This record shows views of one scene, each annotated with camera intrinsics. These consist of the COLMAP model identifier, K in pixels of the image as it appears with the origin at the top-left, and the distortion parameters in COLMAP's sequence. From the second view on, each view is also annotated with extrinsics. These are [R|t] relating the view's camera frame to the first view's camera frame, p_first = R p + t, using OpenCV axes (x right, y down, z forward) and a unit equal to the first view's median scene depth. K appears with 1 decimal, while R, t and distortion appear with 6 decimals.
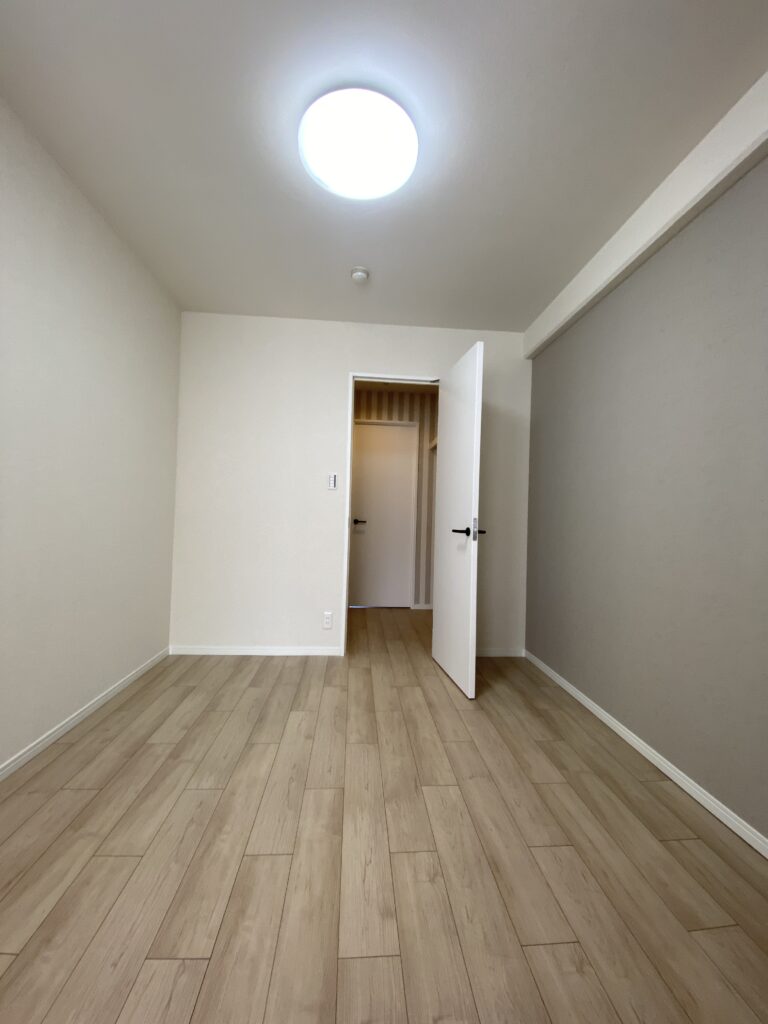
lens RADIAL K [[414.0, 0, 388.5], [0, 414.0, 514.4], [0, 0, 1]] dist [0.013995, -0.018016]
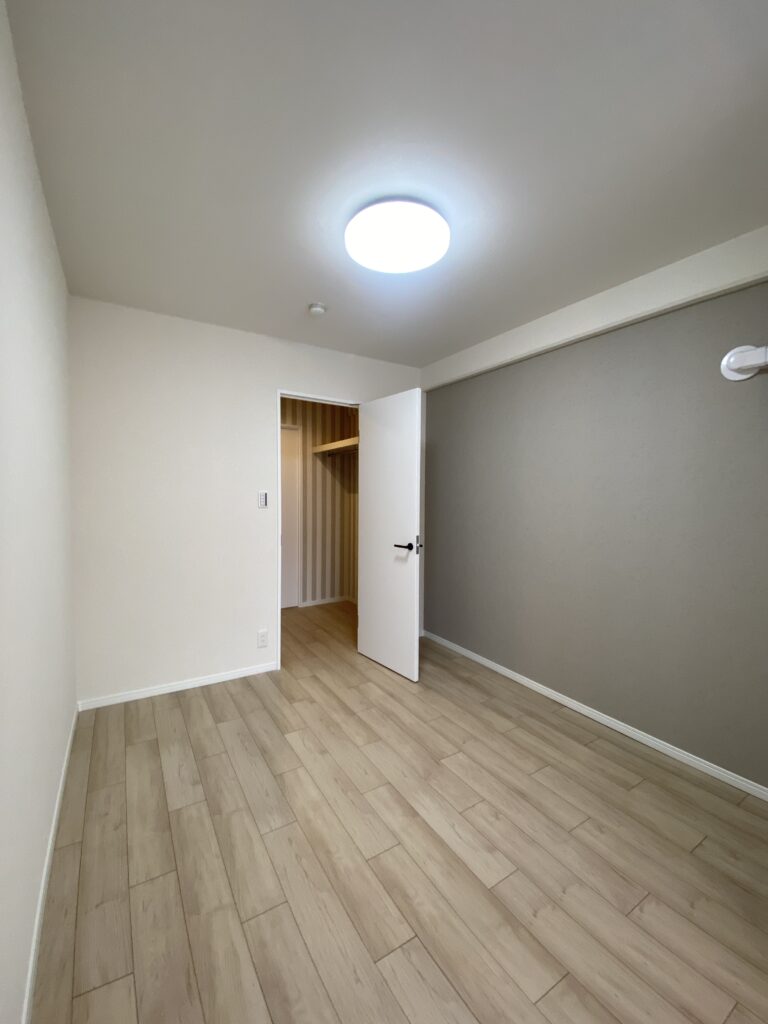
lens RADIAL K [[414.0, 0, 388.5], [0, 414.0, 514.4], [0, 0, 1]] dist [0.013995, -0.018016]
pose [[0.884431, -0.045169, 0.464479, -0.559857], [0.015701, 0.997621, 0.067118, -0.178680], [-0.466406, -0.052069, 0.883037, -0.026205]]
